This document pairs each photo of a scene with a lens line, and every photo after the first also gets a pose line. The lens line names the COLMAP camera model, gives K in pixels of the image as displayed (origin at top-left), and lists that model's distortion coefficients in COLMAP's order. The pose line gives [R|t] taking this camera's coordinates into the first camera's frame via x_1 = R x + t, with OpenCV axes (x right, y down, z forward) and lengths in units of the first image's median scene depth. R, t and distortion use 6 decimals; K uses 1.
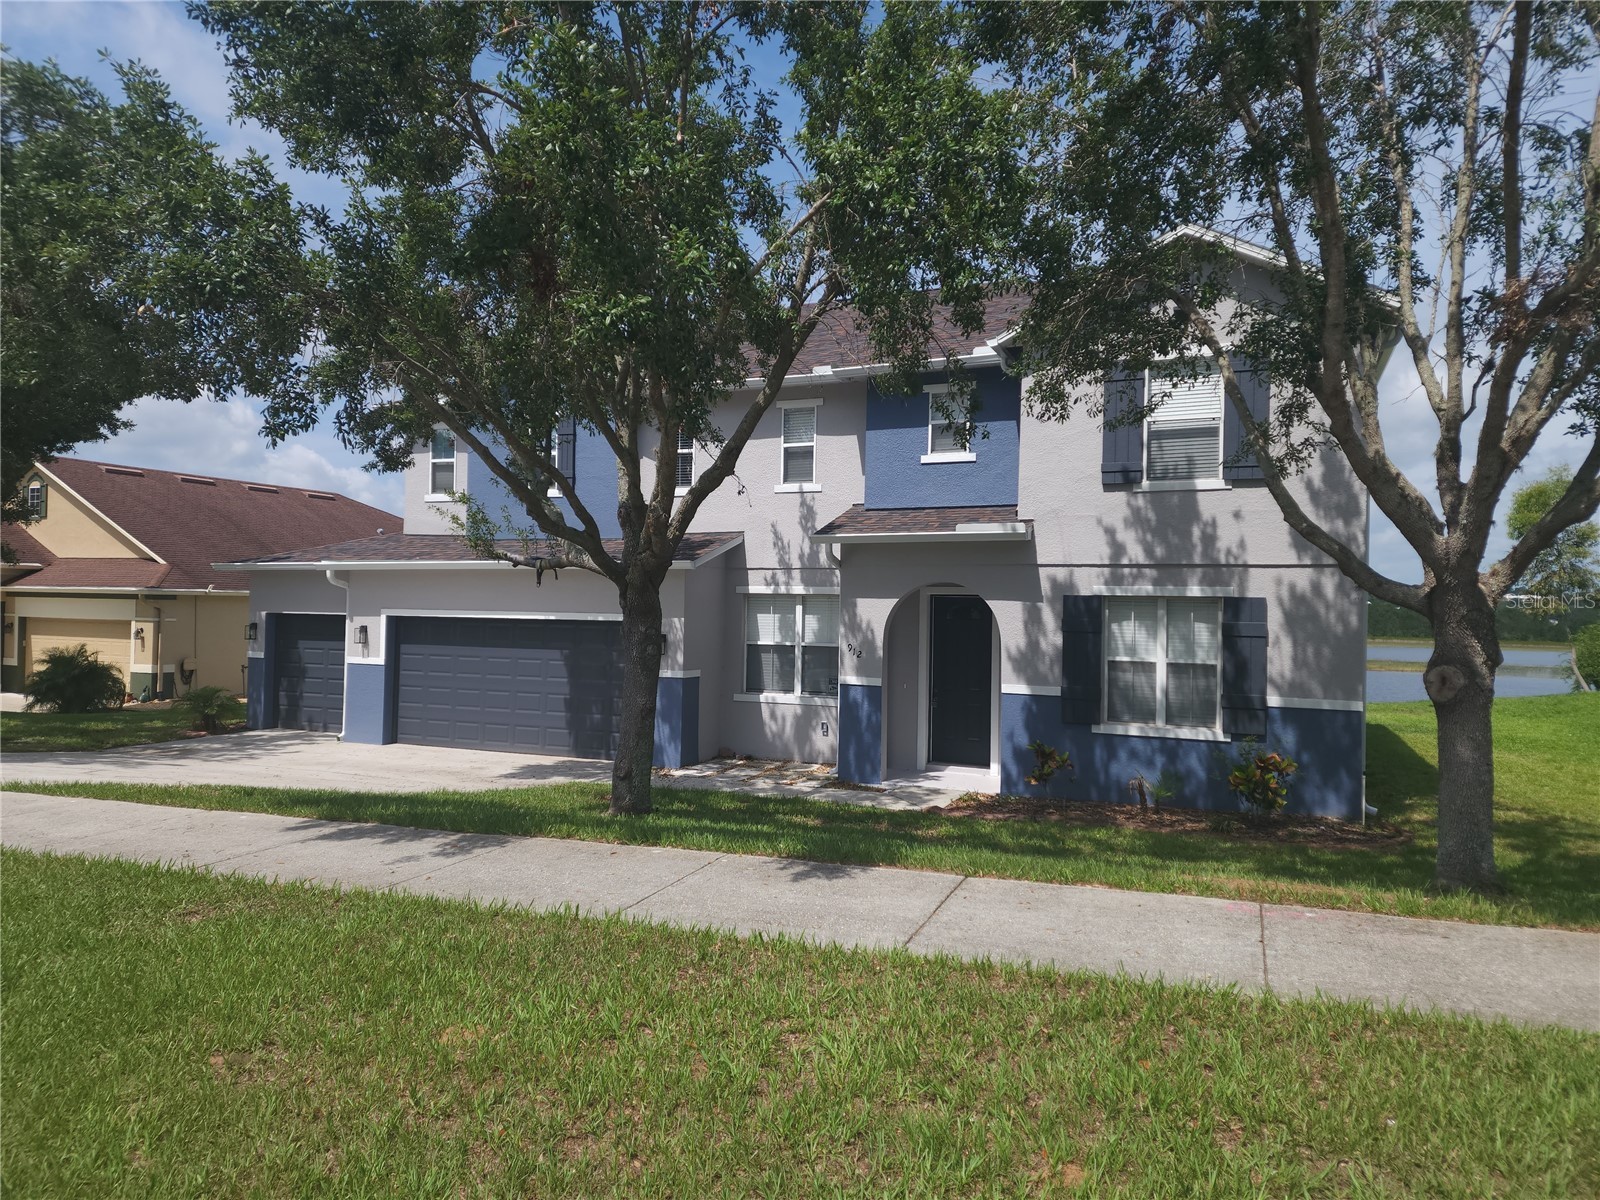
lens RADIAL K [[1055.0, 0, 798.8], [0, 1055.0, 591.0], [0, 0, 1]] dist [0.076931, -0.067746]
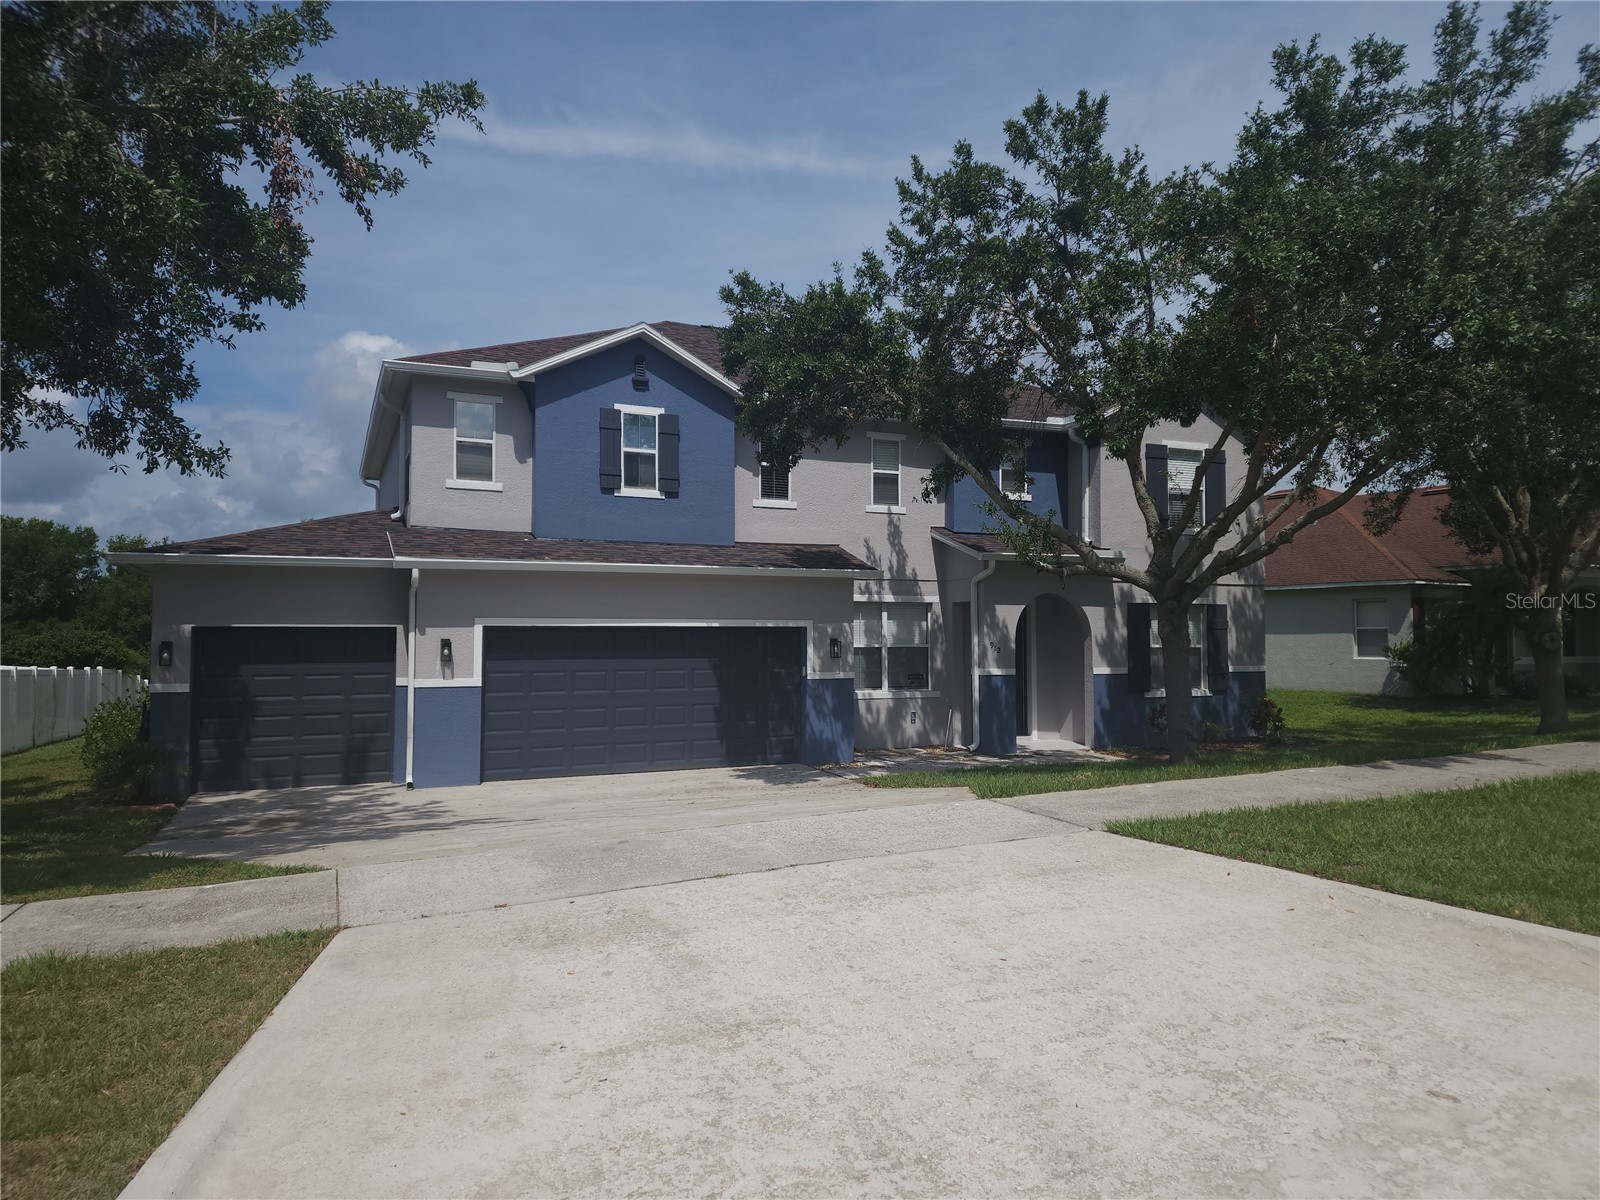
lens RADIAL K [[1055.0, 0, 801.9], [0, 1055.0, 610.4], [0, 0, 1]] dist [0.076931, -0.067746]
pose [[0.677932, 0.002766, 0.735119, -0.905417], [0.006826, 0.999926, -0.010057, 0.023091], [-0.735093, 0.011835, 0.677863, 0.289608]]
